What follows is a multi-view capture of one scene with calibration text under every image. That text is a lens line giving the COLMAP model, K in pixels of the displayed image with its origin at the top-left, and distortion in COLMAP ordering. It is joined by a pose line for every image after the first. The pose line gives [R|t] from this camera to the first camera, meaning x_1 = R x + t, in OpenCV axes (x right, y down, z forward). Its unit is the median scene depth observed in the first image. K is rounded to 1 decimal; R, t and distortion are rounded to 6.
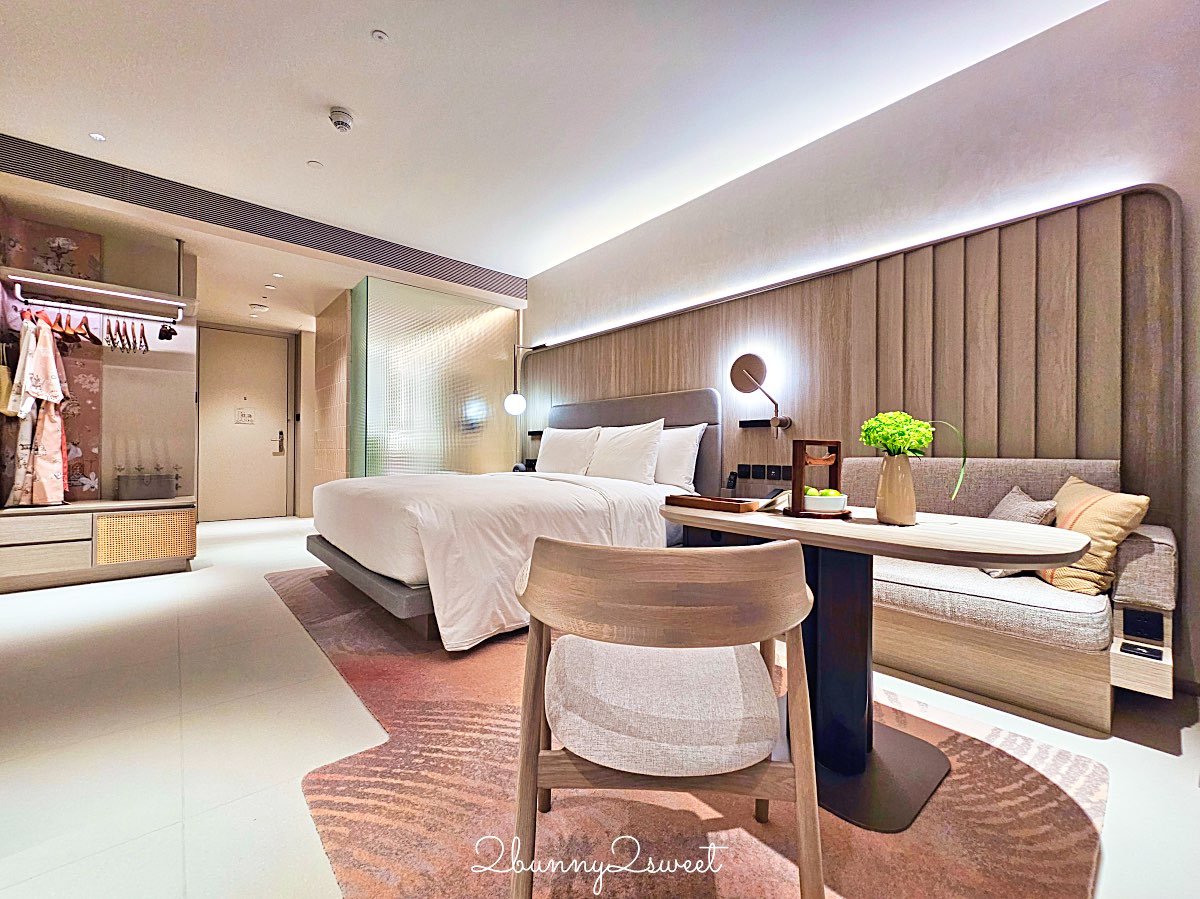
lens RADIAL K [[493.1, 0, 600.0], [0, 493.1, 449.5], [0, 0, 1]] dist [0.000799, -0.000225]
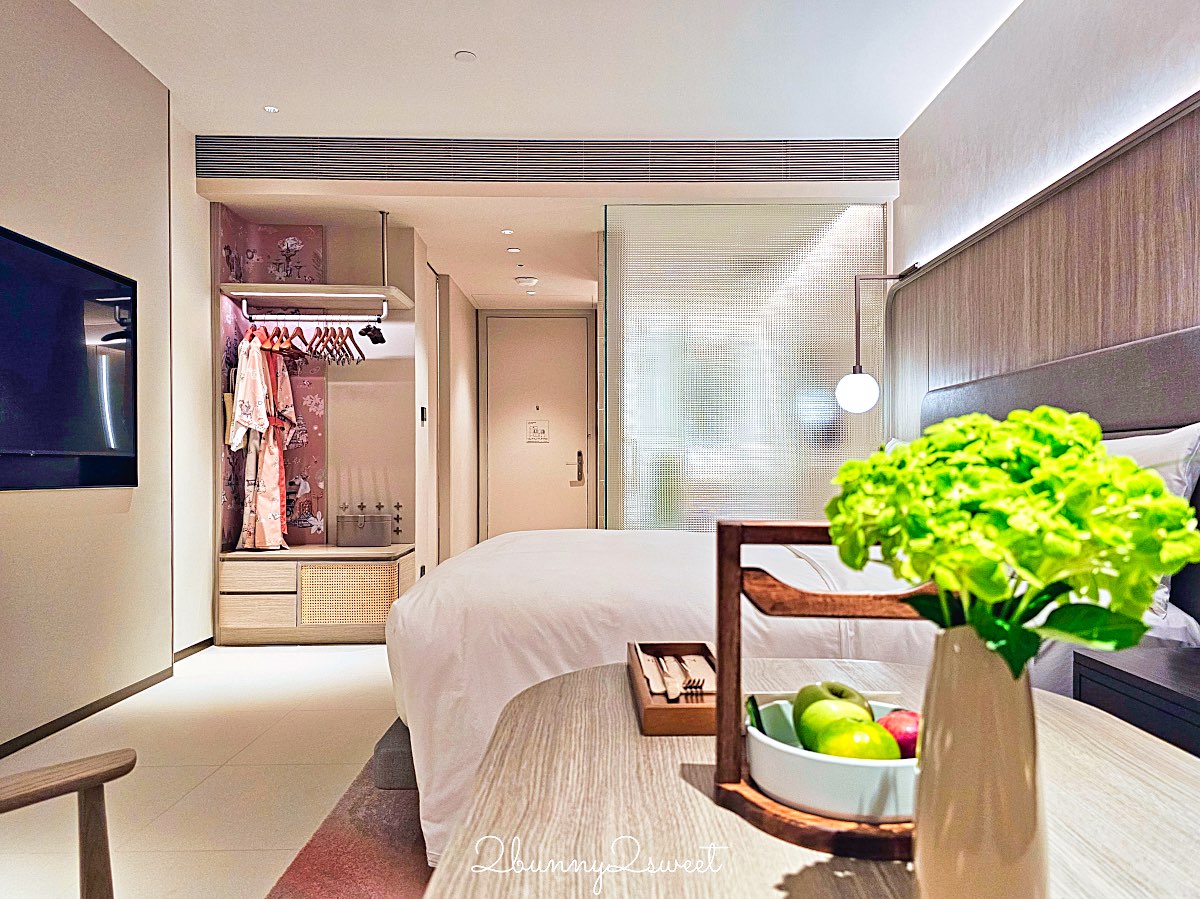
lens RADIAL K [[833.0, 0, 600.6], [0, 833.0, 468.5], [0, 0, 1]] dist [0.038244, -0.003979]
pose [[0.760063, -0.008148, -0.649798, 0.277279], [0.009948, 0.999950, -0.000903, -0.021738], [0.649773, -0.005778, 0.760106, 0.247227]]
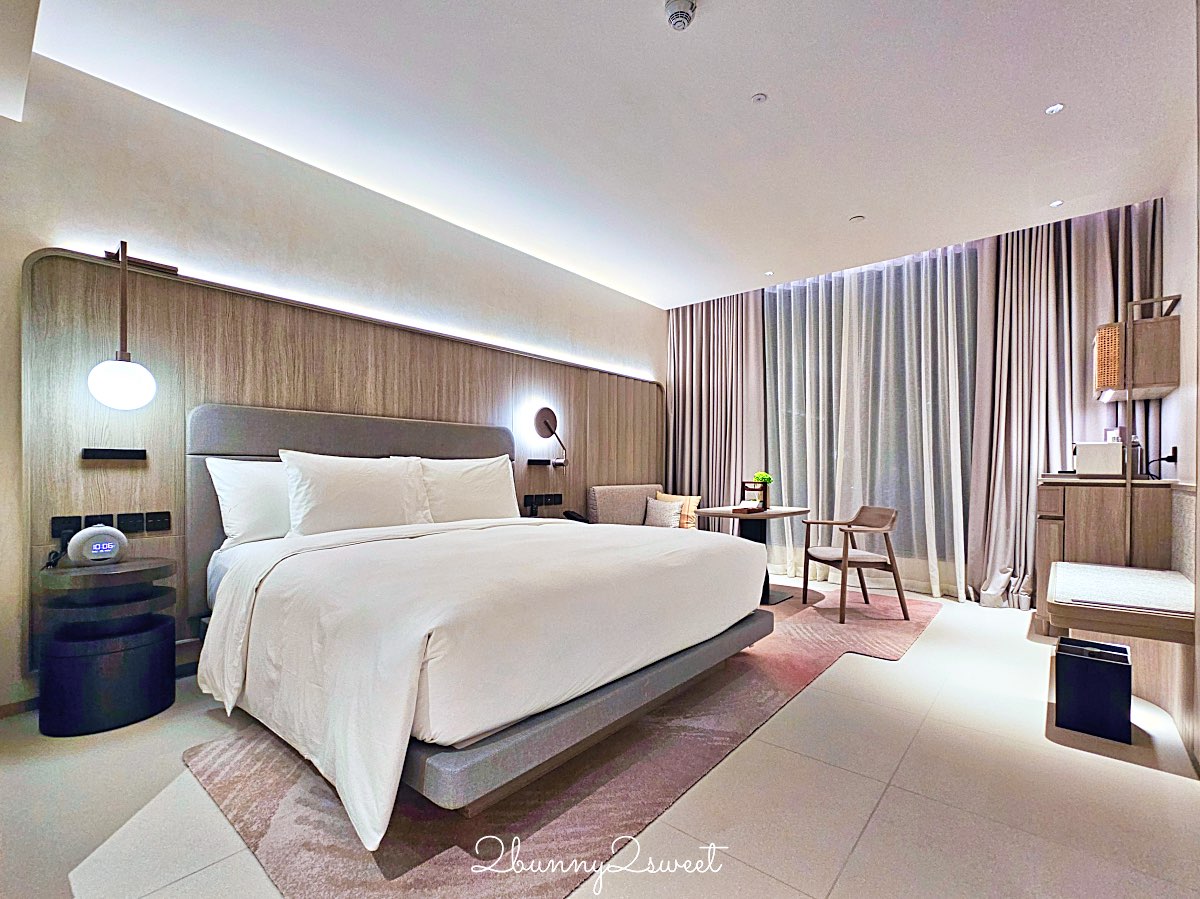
lens RADIAL K [[540.7, 0, 596.4], [0, 540.7, 469.7], [0, 0, 1]] dist [-0.001168, -0.001370]
pose [[-0.141556, -0.003805, 0.989923, -1.008369], [-0.008037, 0.999964, 0.002695, -0.035635], [-0.989898, -0.007575, -0.141582, 0.983652]]
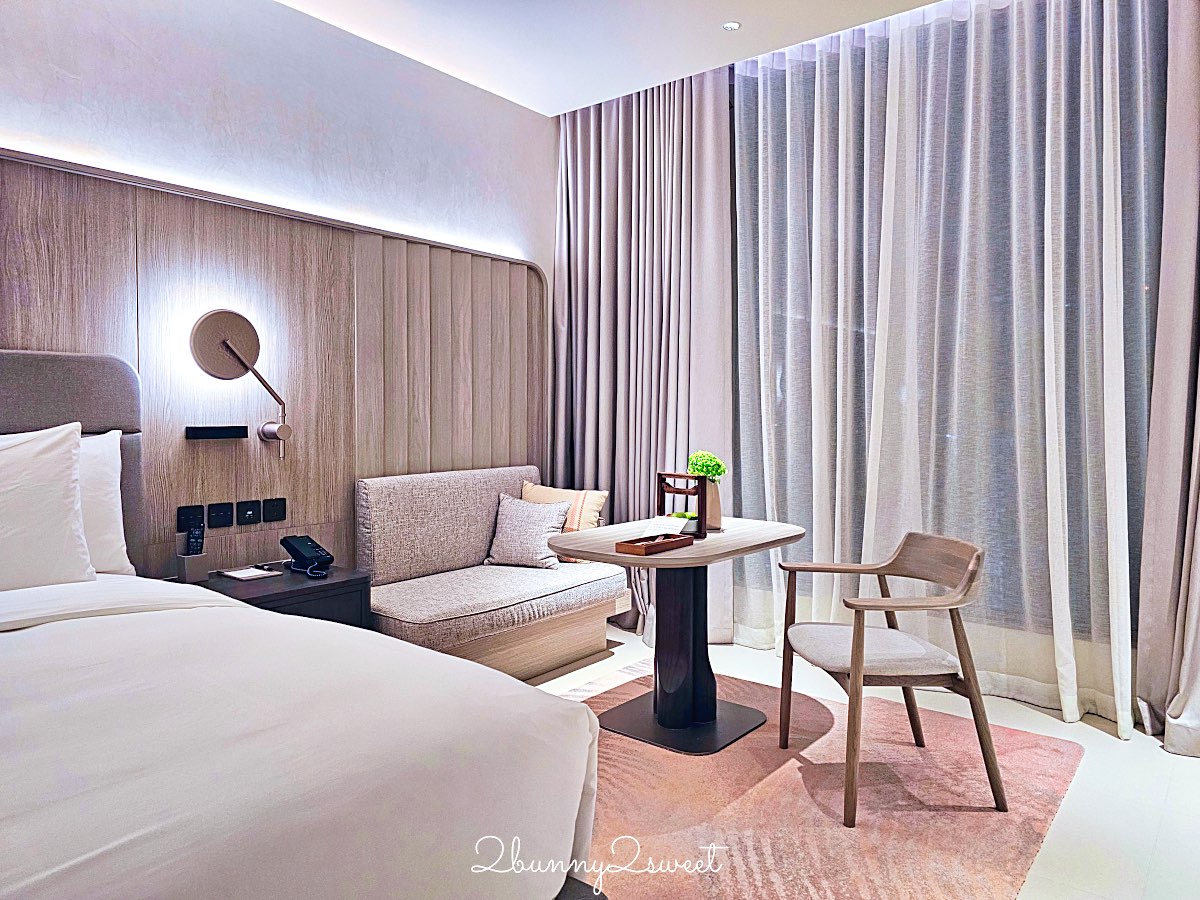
lens RADIAL K [[815.5, 0, 608.3], [0, 815.5, 428.7], [0, 0, 1]] dist [0.051985, -0.039192]
pose [[-0.186830, -0.031041, 0.981902, -0.661123], [-0.005464, 0.999518, 0.030558, -0.082872], [-0.982377, 0.000344, -0.186909, 0.685672]]
